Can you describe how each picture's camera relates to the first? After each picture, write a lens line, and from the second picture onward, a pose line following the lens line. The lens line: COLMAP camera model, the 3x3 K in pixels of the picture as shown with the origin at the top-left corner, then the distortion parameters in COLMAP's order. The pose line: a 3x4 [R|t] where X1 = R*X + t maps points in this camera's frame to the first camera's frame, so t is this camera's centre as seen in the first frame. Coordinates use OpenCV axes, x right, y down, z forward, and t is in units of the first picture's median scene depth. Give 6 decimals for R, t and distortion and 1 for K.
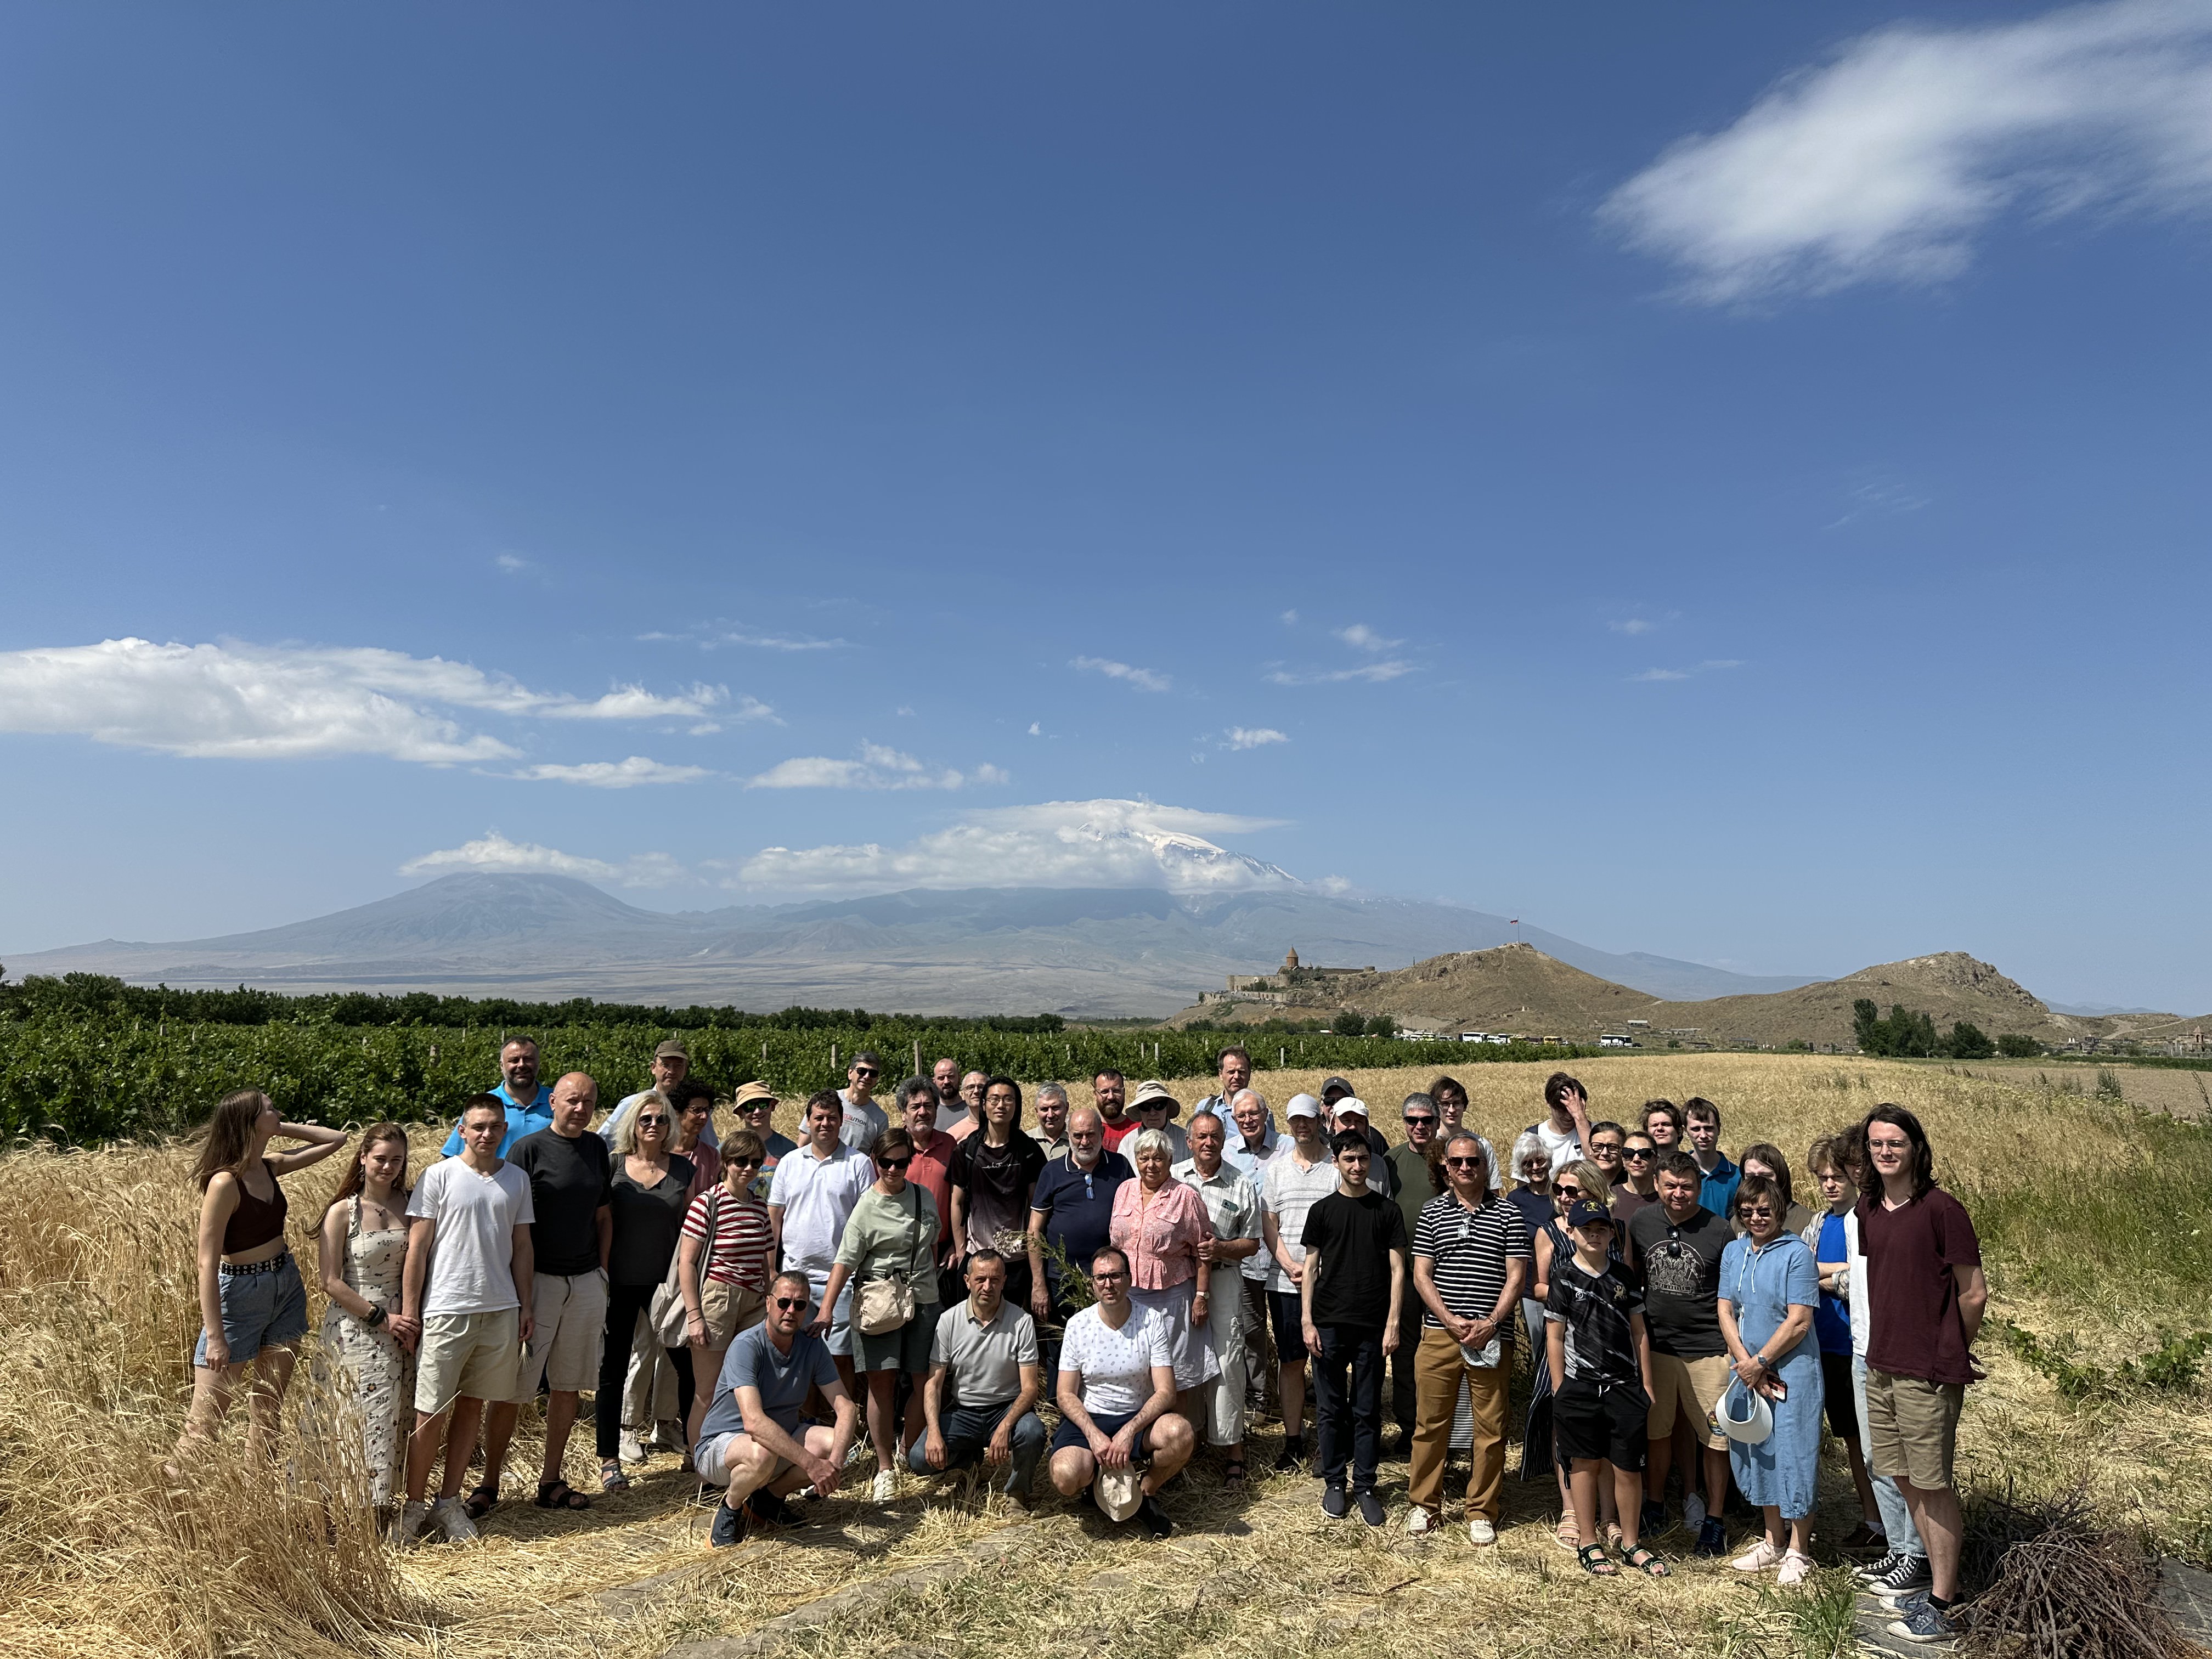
lens RADIAL K [[1687.8, 0, 1121.8], [0, 1687.8, 806.9], [0, 0, 1]] dist [0.065009, -0.063565]
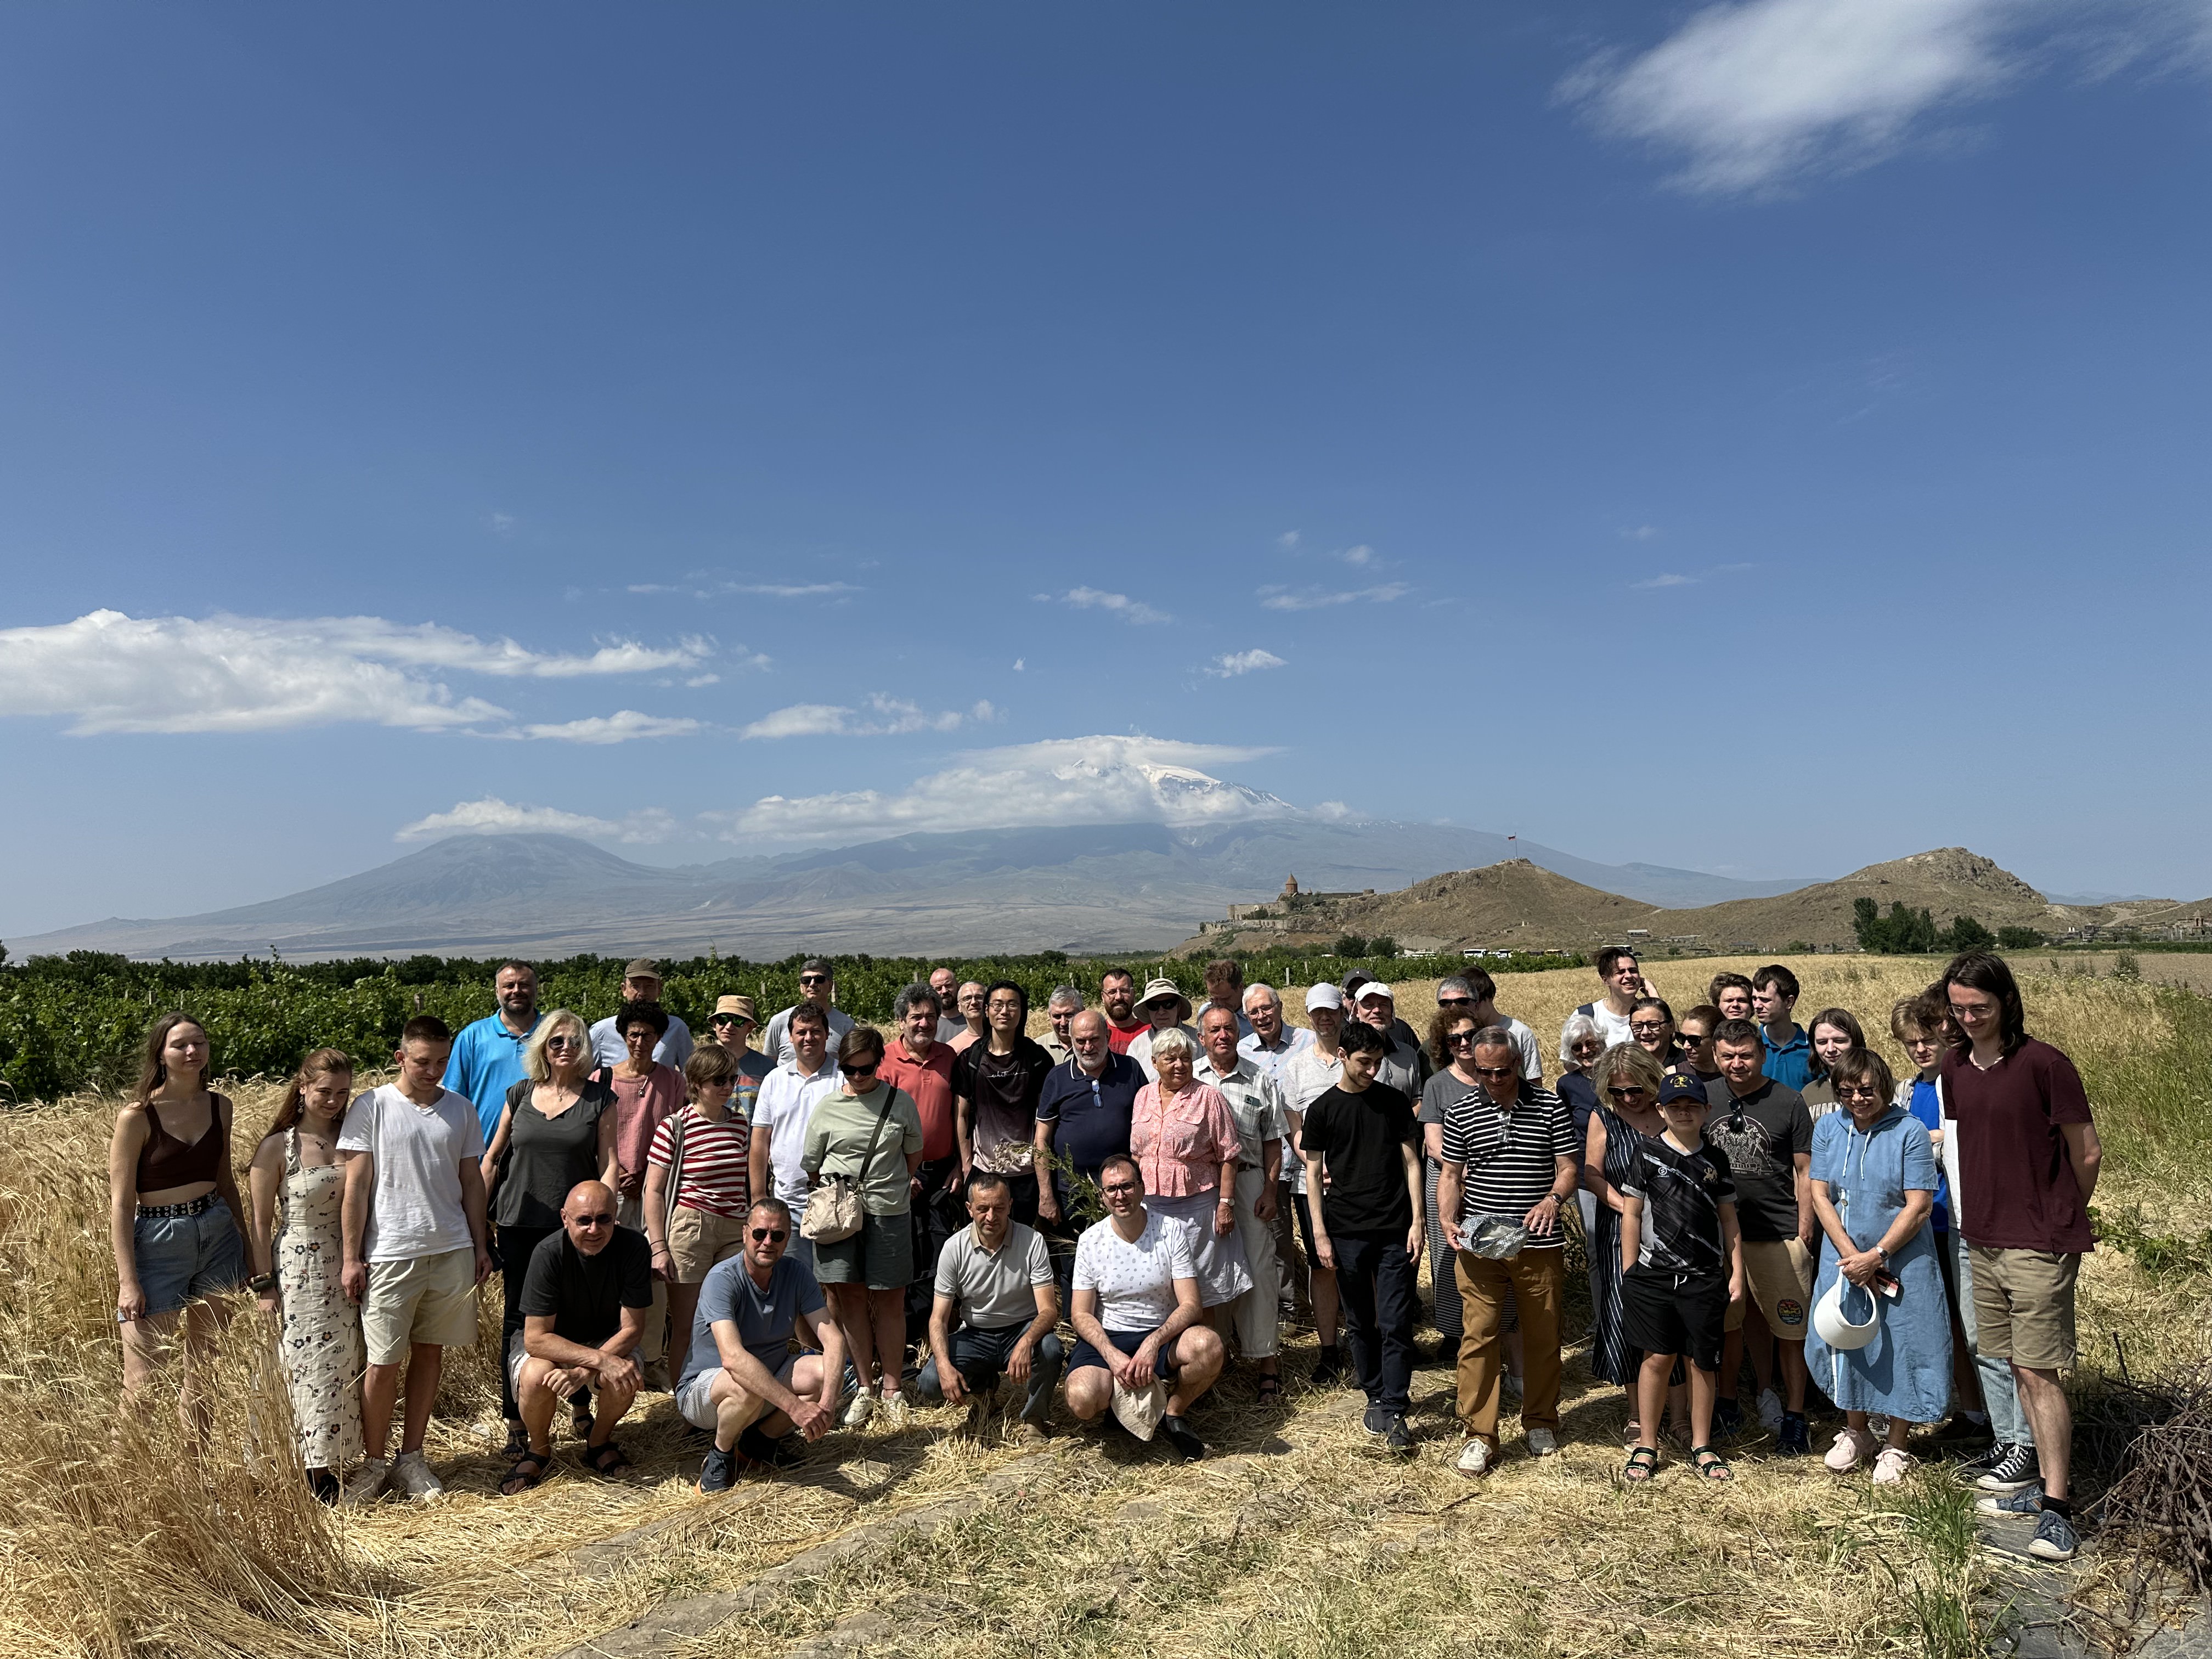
lens RADIAL K [[1686.6, 0, 1110.6], [0, 1686.6, 834.9], [0, 0, 1]] dist [0.070170, -0.071856]
pose [[0.998948, -0.045582, -0.004998, -0.001155], [0.045788, 0.997440, 0.054935, 0.039375], [0.002481, -0.055107, 0.998477, 0.102246]]
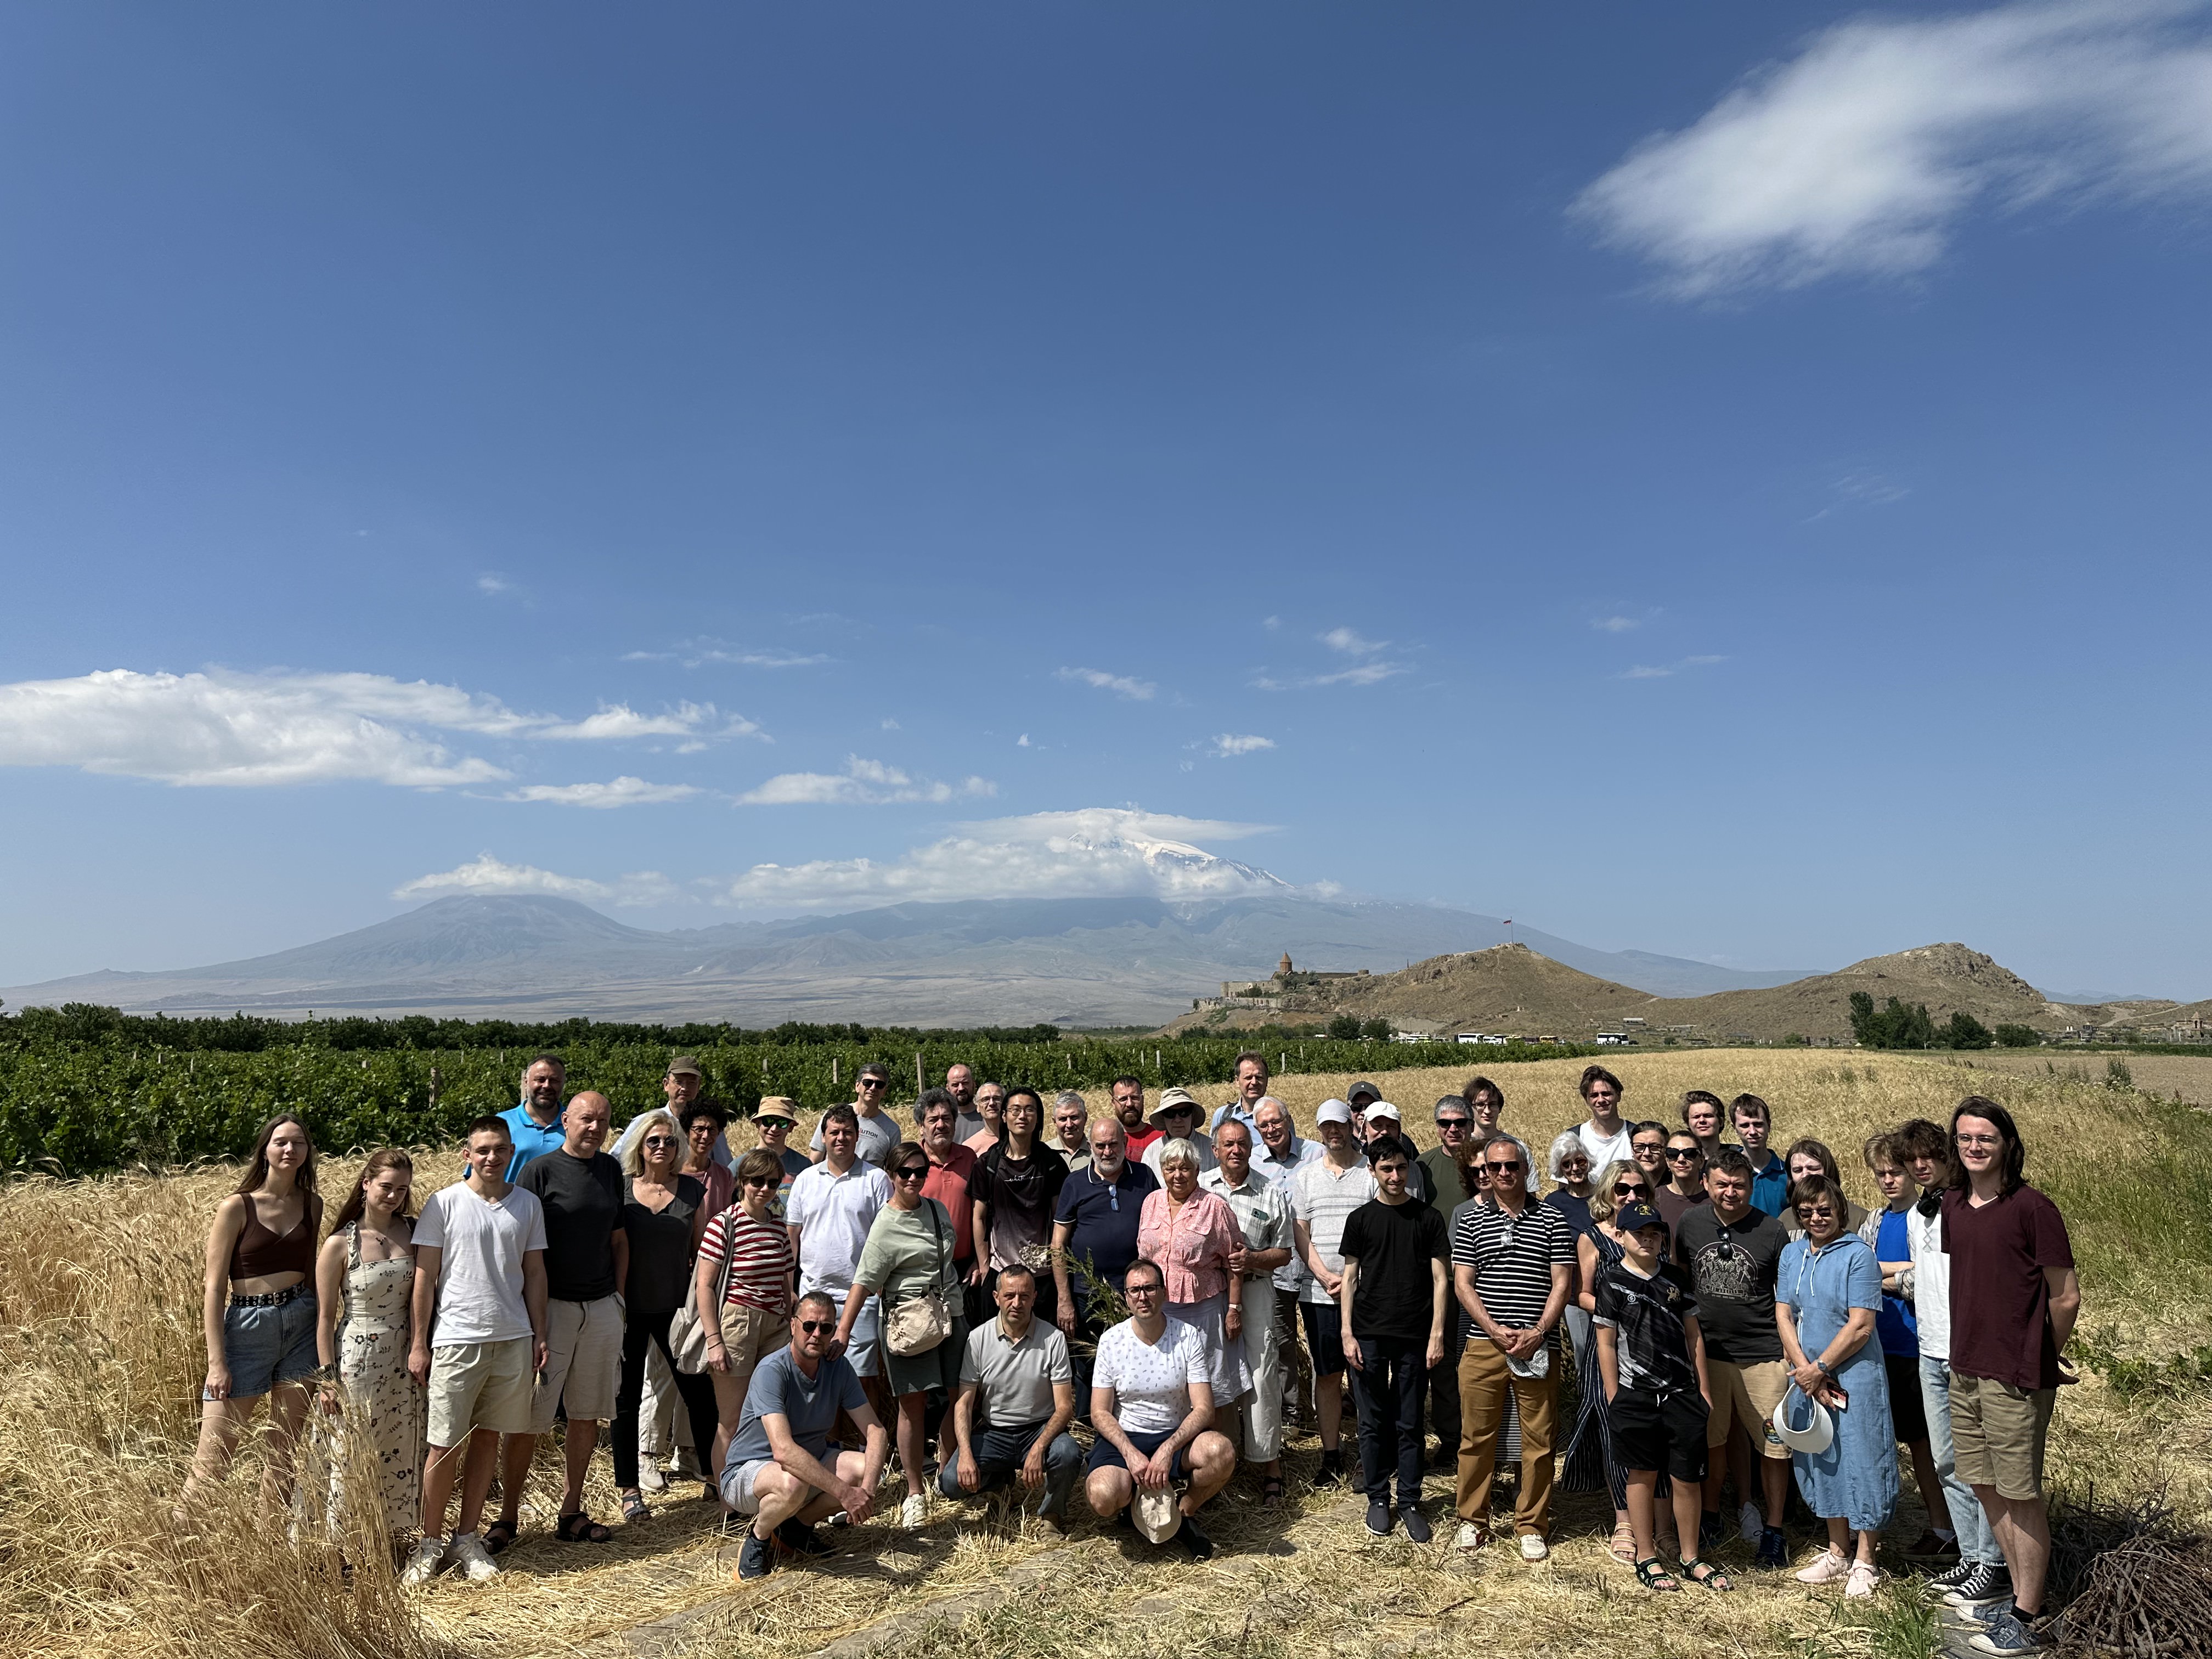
lens RADIAL K [[1688.5, 0, 1104.1], [0, 1688.5, 827.9], [0, 0, 1]] dist [0.064754, -0.061376]
pose [[0.999754, -0.021643, -0.004861, -0.018472], [0.021677, 0.999740, 0.007084, 0.005518], [0.004706, -0.007188, 0.999963, 0.034478]]
